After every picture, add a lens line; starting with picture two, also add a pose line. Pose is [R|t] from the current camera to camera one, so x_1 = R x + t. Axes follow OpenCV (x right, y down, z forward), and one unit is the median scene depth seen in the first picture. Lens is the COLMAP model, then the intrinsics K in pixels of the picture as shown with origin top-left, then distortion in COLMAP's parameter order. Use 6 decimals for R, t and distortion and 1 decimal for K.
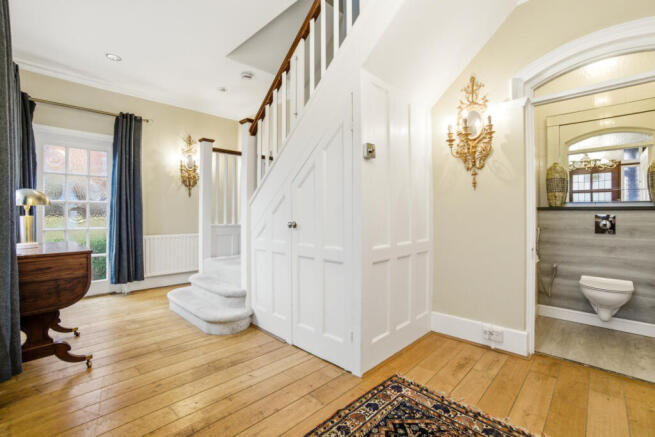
lens RADIAL K [[298.0, 0, 324.4], [0, 298.0, 213.5], [0, 0, 1]] dist [-0.013488, 0.000117]
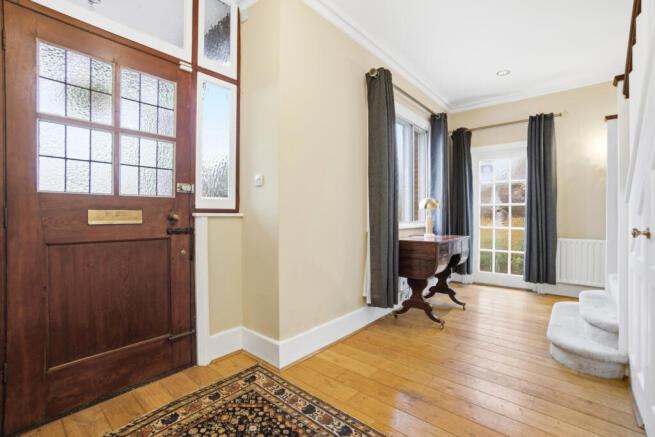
lens RADIAL K [[298.0, 0, 329.1], [0, 298.0, 216.2], [0, 0, 1]] dist [-0.013488, 0.000117]
pose [[0.085559, 0.005030, -0.996320, 0.498562], [0.000498, 0.999987, 0.005091, 0.000744], [0.996333, -0.000932, 0.085556, 0.376888]]
